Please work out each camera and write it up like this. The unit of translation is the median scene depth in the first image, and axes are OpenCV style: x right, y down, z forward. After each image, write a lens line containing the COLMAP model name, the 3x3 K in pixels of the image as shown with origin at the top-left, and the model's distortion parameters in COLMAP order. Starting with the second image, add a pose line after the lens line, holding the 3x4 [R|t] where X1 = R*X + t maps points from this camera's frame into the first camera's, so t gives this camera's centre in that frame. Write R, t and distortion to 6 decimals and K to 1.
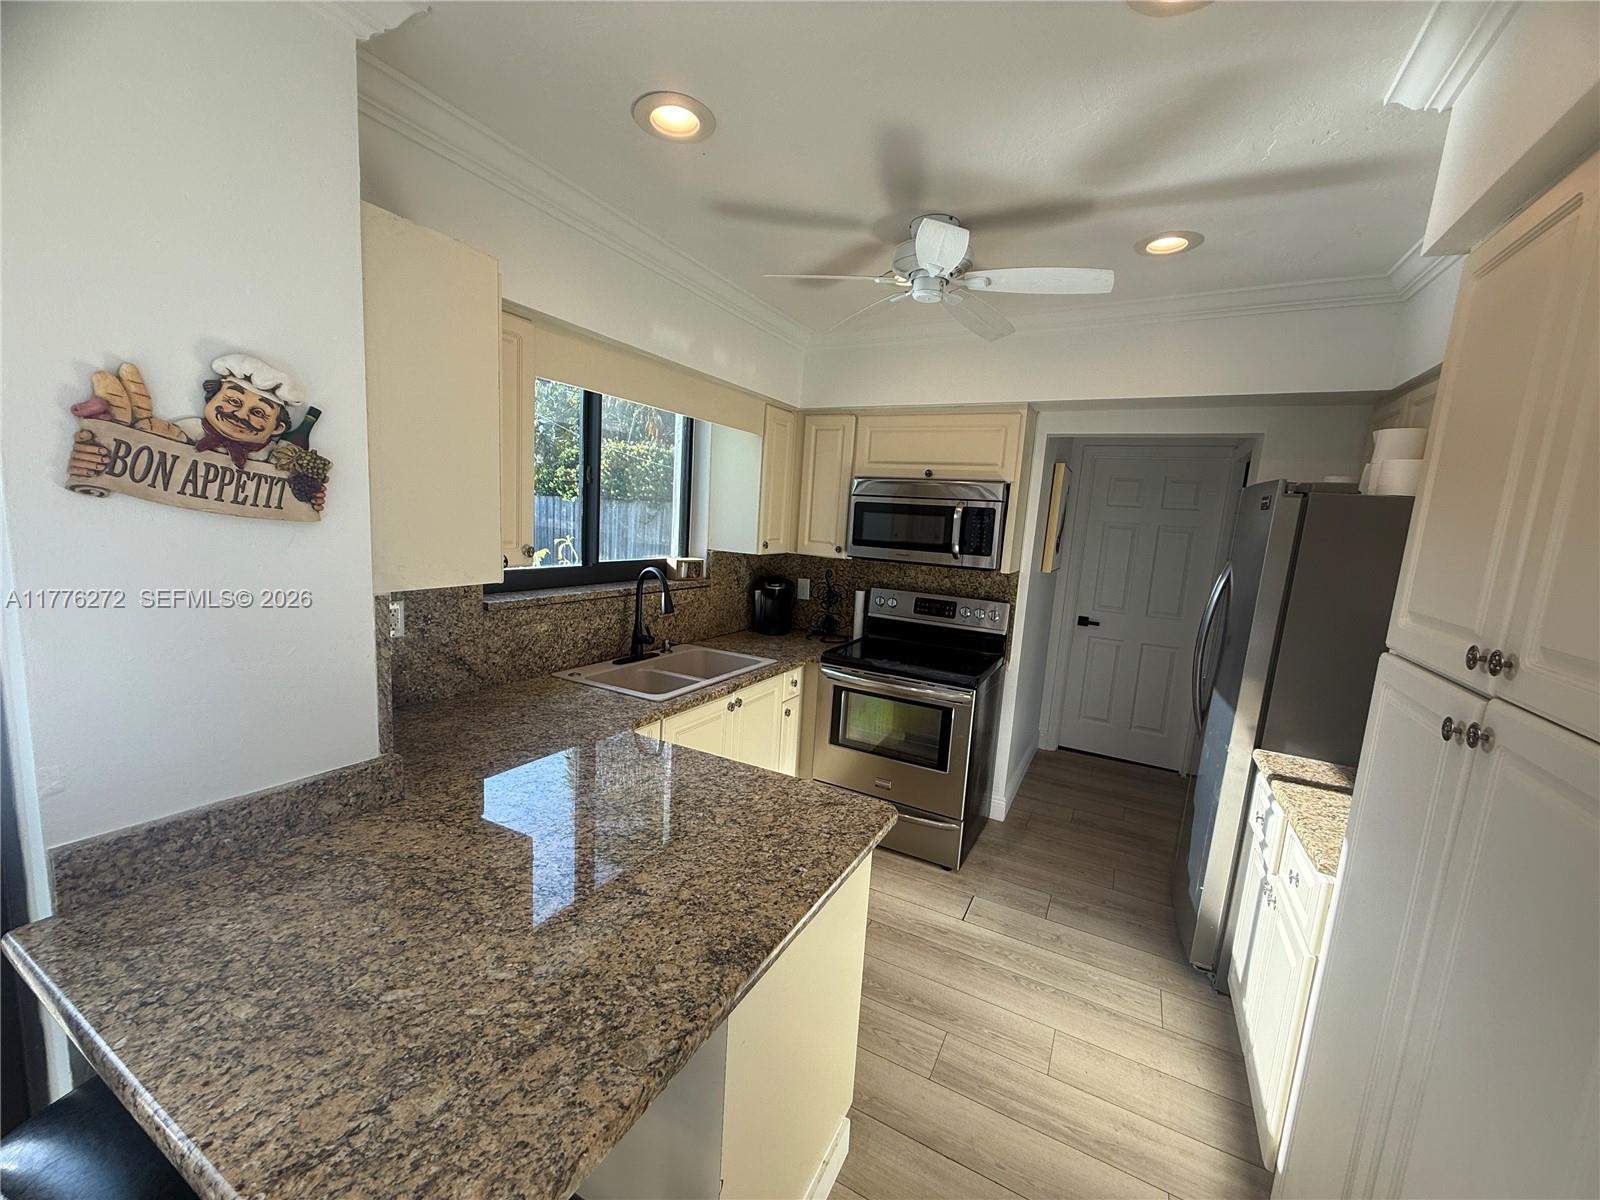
lens RADIAL K [[635.6, 0, 799.2], [0, 635.6, 602.6], [0, 0, 1]] dist [-0.000129, -0.000349]
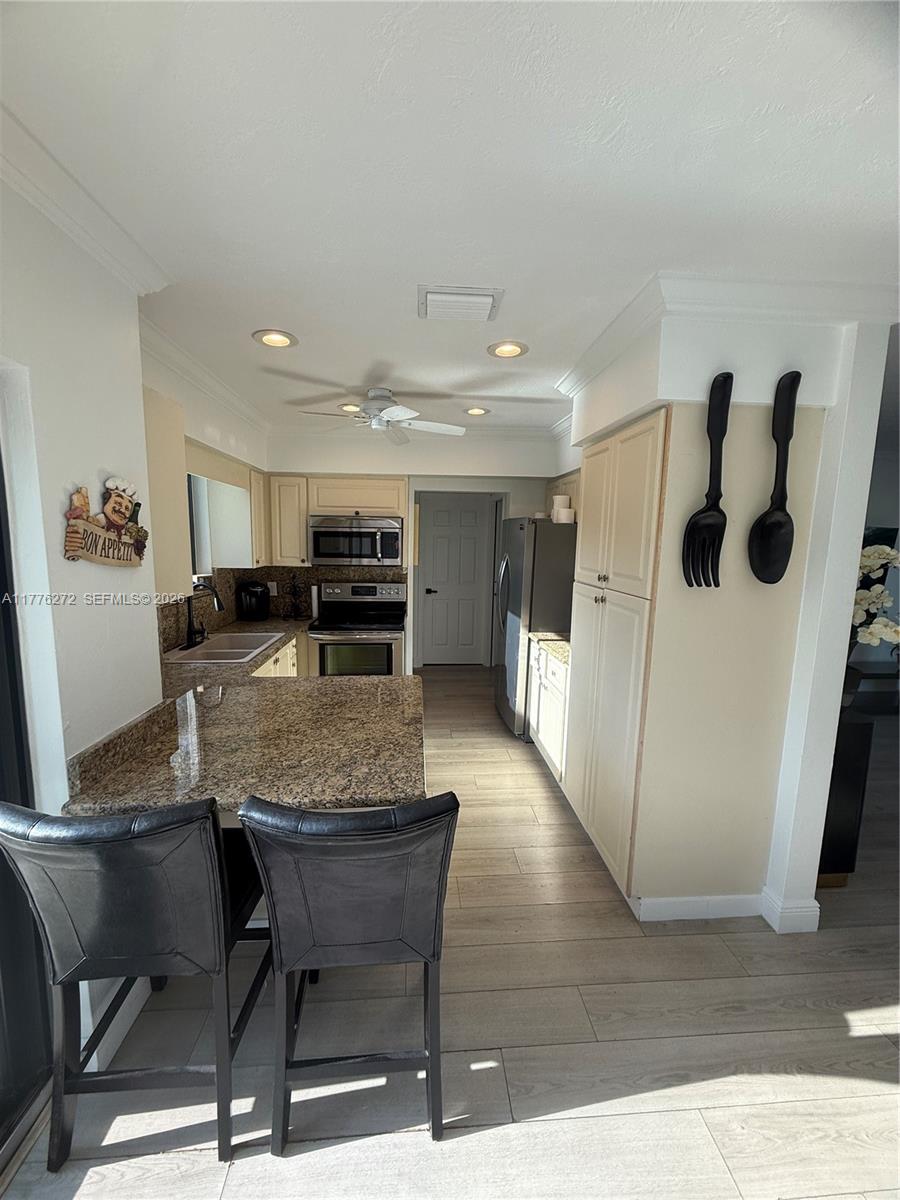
lens RADIAL K [[476.7, 0, 449.7], [0, 476.7, 598.7], [0, 0, 1]] dist [-0.000129, -0.000349]
pose [[0.842383, -0.115558, 0.526343, -0.337951], [0.109619, 0.993061, 0.042586, -0.000400], [-0.527612, 0.021823, 0.849205, -0.259729]]
